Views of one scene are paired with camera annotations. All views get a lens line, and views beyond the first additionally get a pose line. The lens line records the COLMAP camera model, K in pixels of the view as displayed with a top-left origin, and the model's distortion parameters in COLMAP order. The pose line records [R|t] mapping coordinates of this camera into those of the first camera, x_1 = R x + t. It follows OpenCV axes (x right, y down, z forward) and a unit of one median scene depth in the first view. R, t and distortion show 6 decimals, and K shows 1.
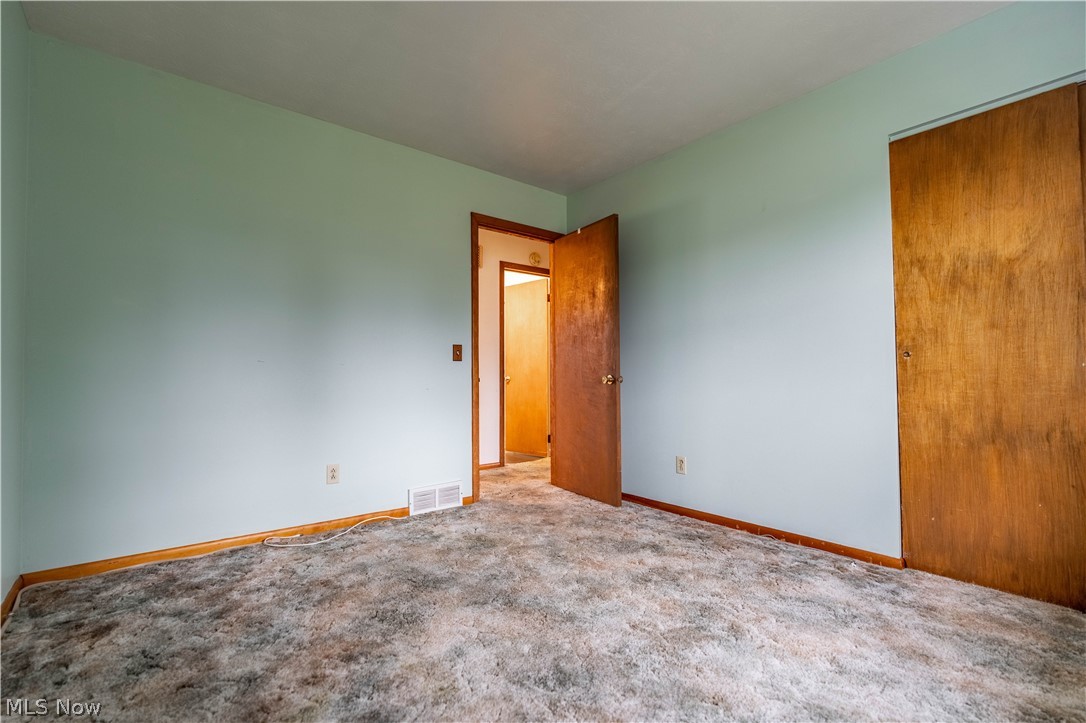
lens RADIAL K [[490.2, 0, 543.9], [0, 490.2, 363.9], [0, 0, 1]] dist [-0.013760, 0.004722]
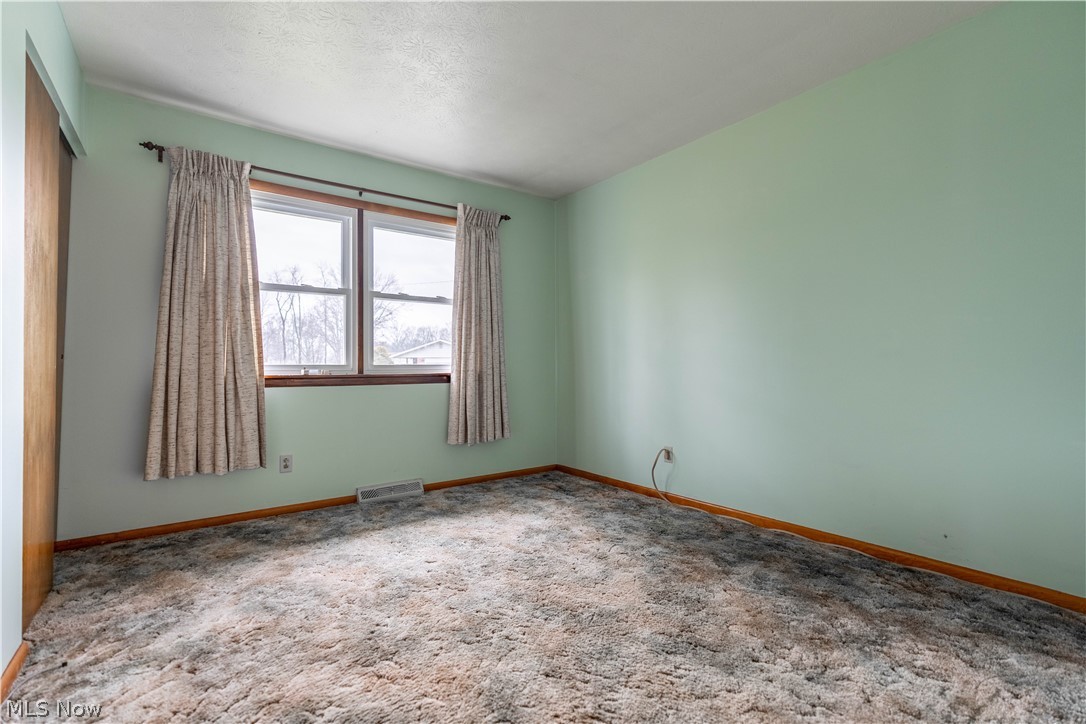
lens RADIAL K [[490.2, 0, 546.6], [0, 490.2, 363.9], [0, 0, 1]] dist [-0.013760, 0.004722]
pose [[-0.999247, 0.006053, 0.038317, -0.049525], [0.004970, 0.999587, -0.028291, 0.027161], [-0.038472, -0.028079, -0.998865, 1.743779]]
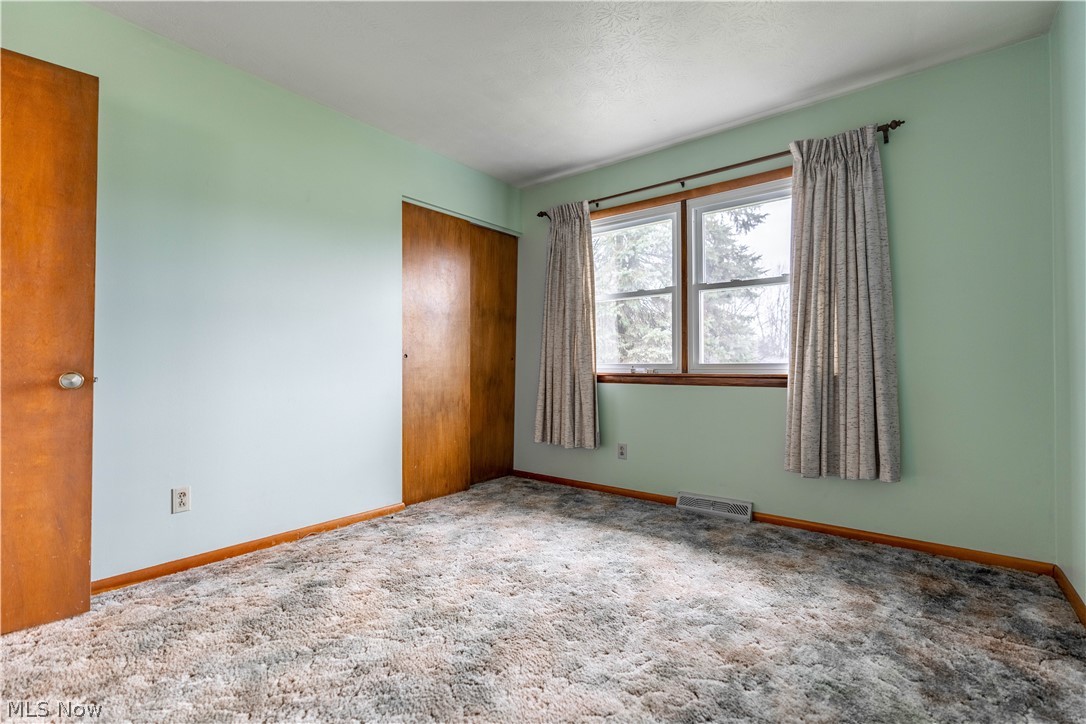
lens RADIAL K [[490.2, 0, 541.3], [0, 490.2, 364.9], [0, 0, 1]] dist [-0.013760, 0.004722]
pose [[-0.211759, 0.004553, 0.977311, -0.755814], [-0.023059, 0.999687, -0.009653, 0.011553], [-0.977050, -0.024580, -0.211588, 0.954882]]
